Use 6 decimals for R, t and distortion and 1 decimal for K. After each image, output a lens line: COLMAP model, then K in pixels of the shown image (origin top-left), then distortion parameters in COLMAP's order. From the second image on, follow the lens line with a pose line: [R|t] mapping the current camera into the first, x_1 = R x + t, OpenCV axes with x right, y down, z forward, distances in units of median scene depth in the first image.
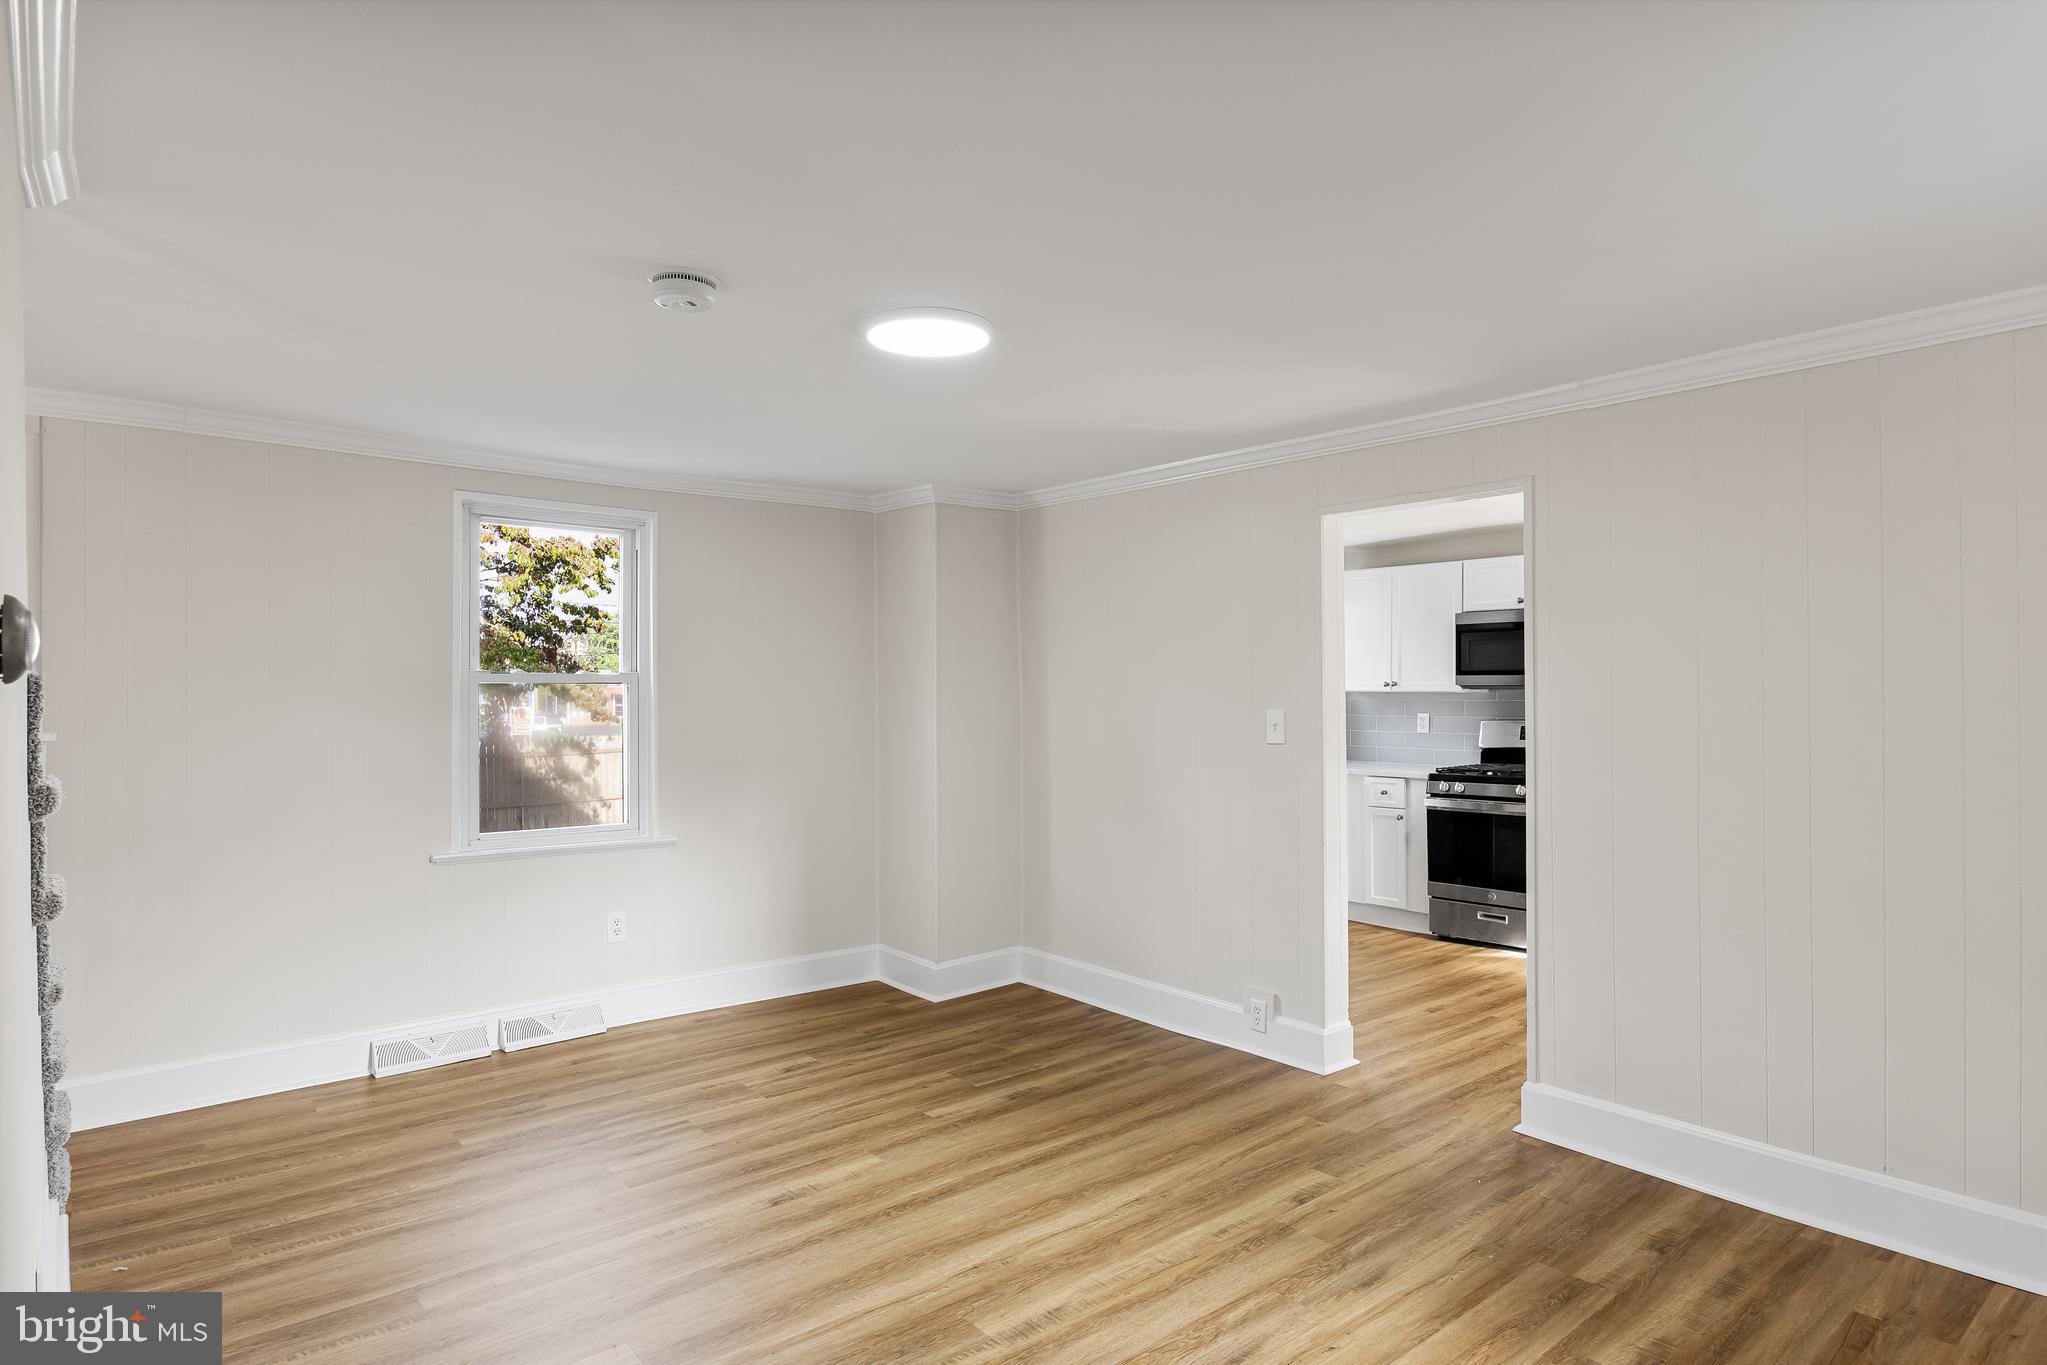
lens RADIAL K [[1139.7, 0, 1018.2], [0, 1139.7, 683.3], [0, 0, 1]] dist [-0.001771, -0.000683]
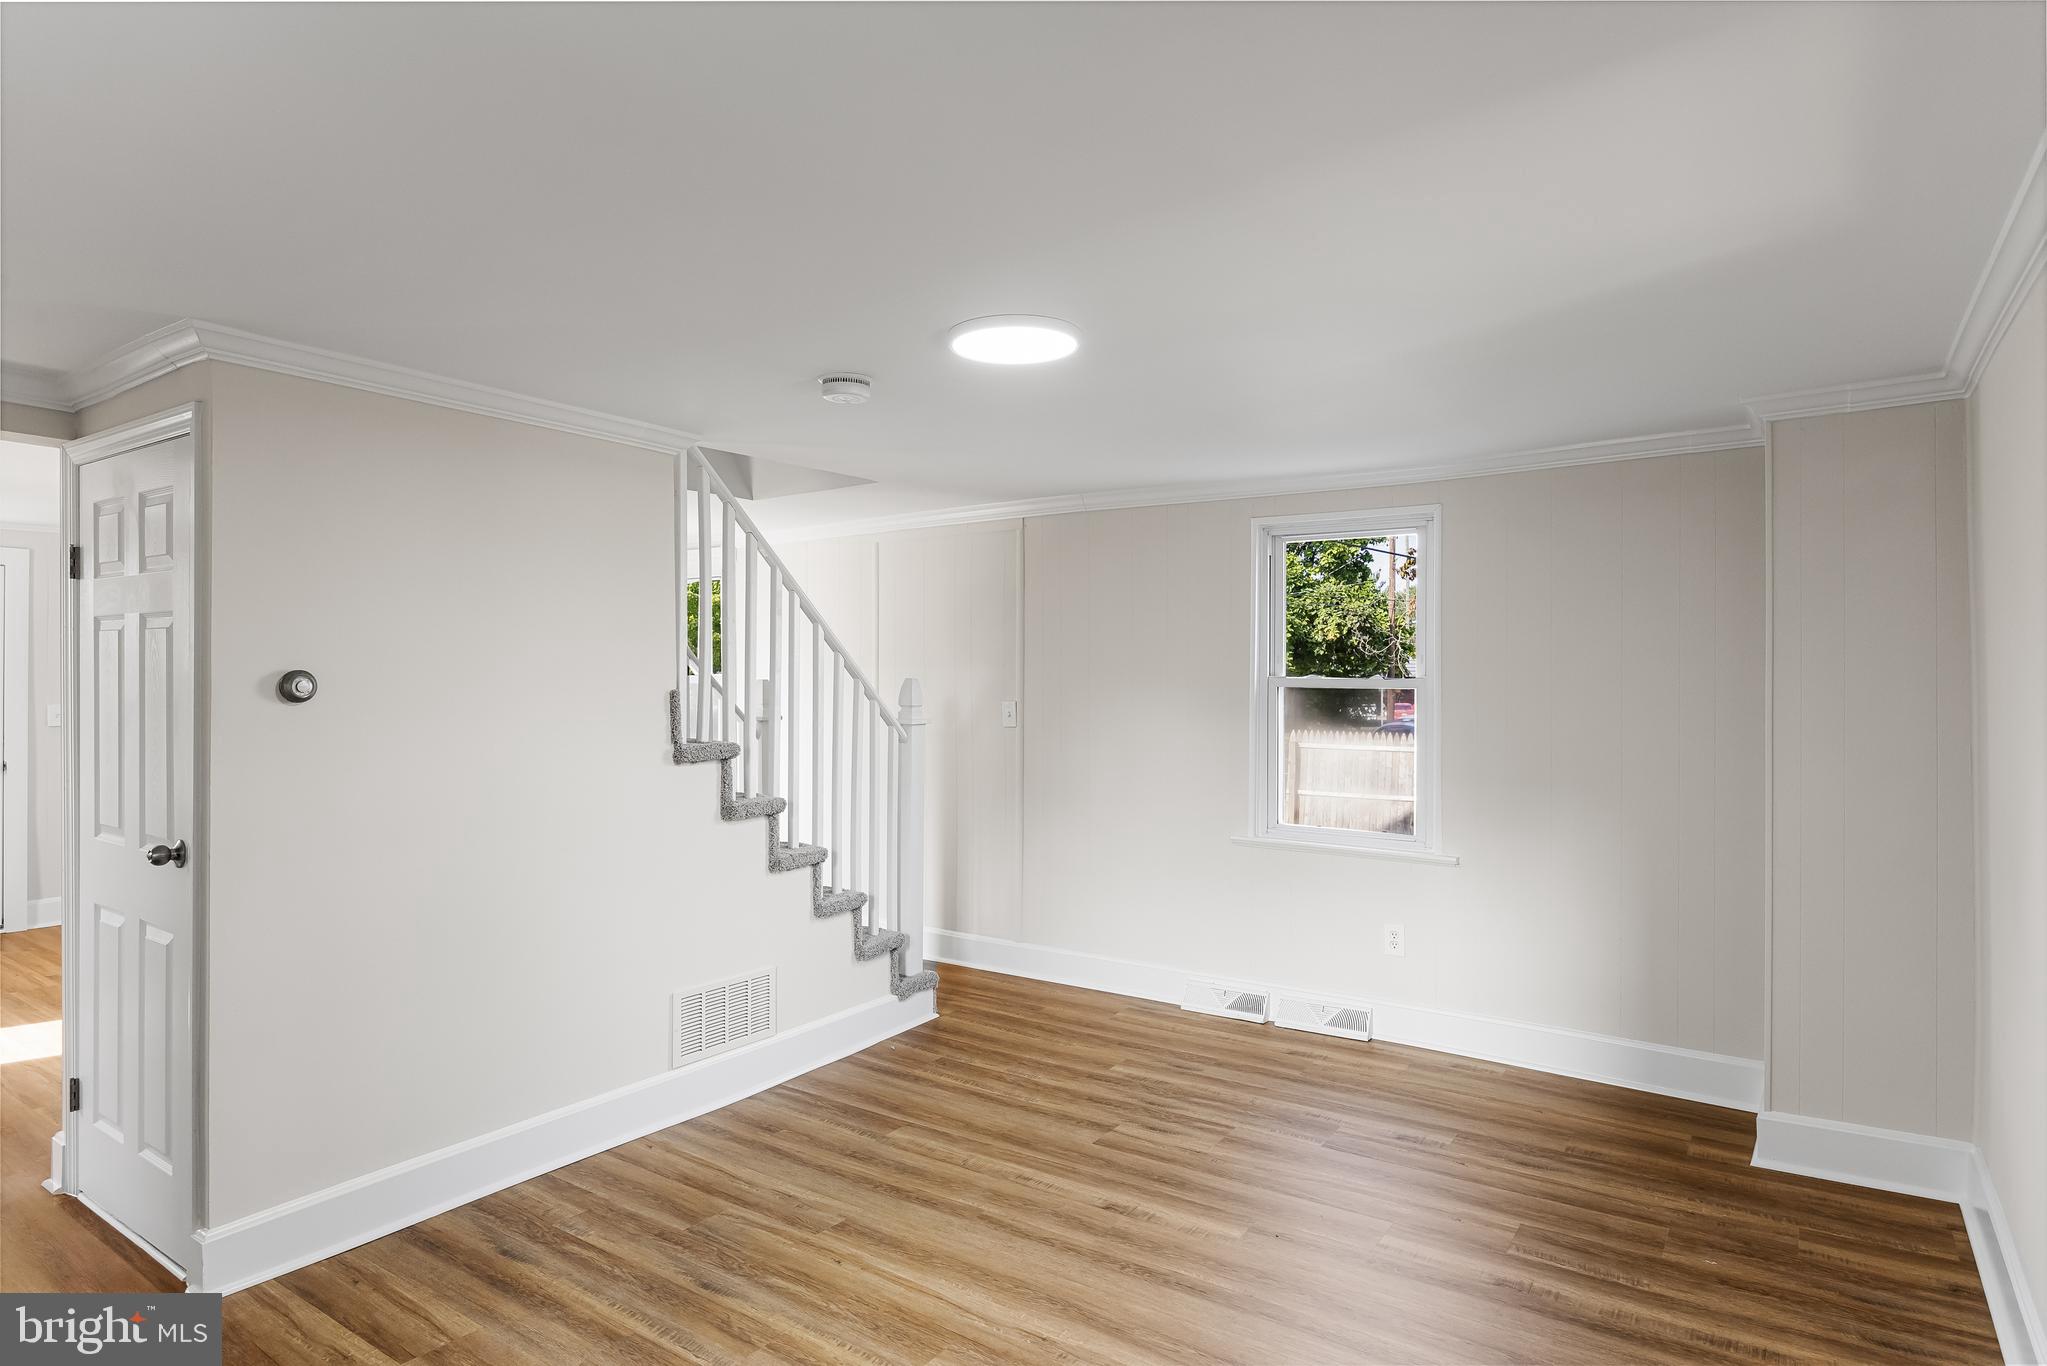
lens RADIAL K [[1139.7, 0, 1018.2], [0, 1139.7, 683.8], [0, 0, 1]] dist [-0.001771, -0.000683]
pose [[0.258411, 0.005672, -0.966018, 0.643775], [0.007914, 0.999937, 0.007988, -0.018193], [0.966003, -0.009709, 0.258350, 0.571225]]
